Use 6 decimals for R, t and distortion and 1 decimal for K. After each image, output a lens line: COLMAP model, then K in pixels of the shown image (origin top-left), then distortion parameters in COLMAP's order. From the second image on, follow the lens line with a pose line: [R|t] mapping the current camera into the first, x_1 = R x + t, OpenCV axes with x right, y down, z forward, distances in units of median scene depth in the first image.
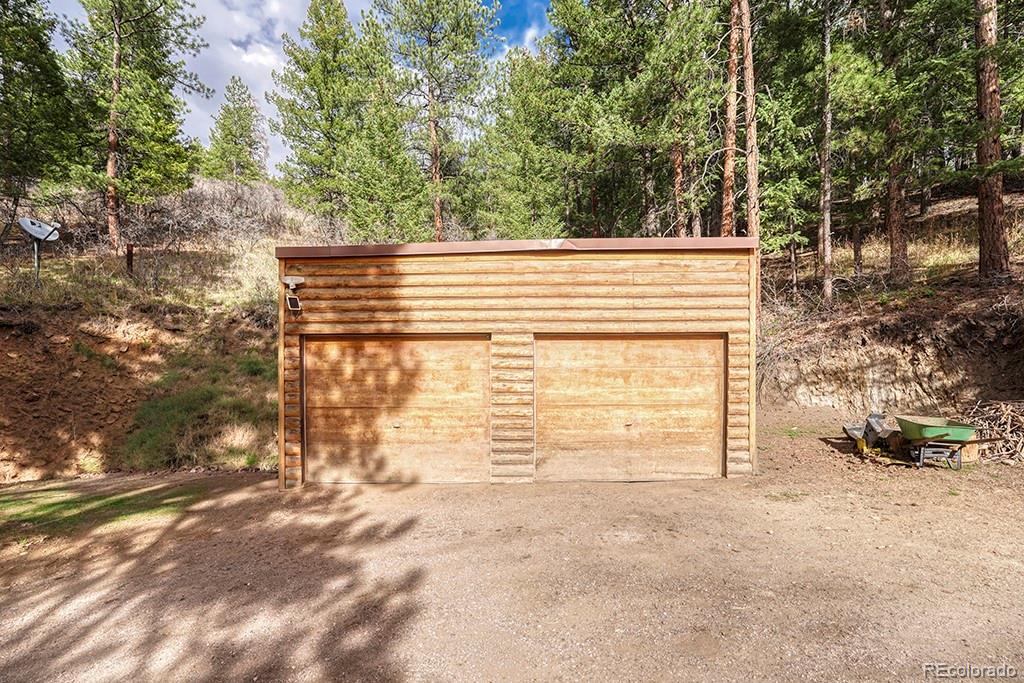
lens RADIAL K [[406.7, 0, 528.6], [0, 406.7, 390.9], [0, 0, 1]] dist [-0.013270, 0.000022]
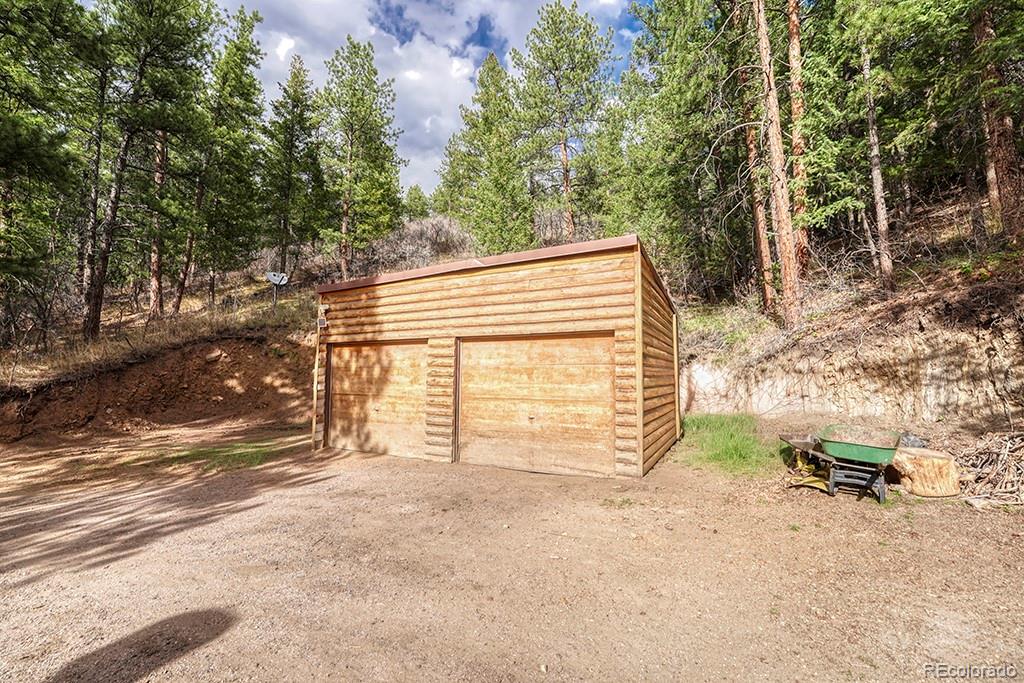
lens RADIAL K [[406.7, 0, 563.5], [0, 406.7, 341.9], [0, 0, 1]] dist [-0.013270, 0.000022]
pose [[0.904265, -0.025473, -0.426211, 0.803156], [-0.012100, 0.996289, -0.085216, -0.027624], [0.426800, 0.082215, 0.900601, 0.042742]]
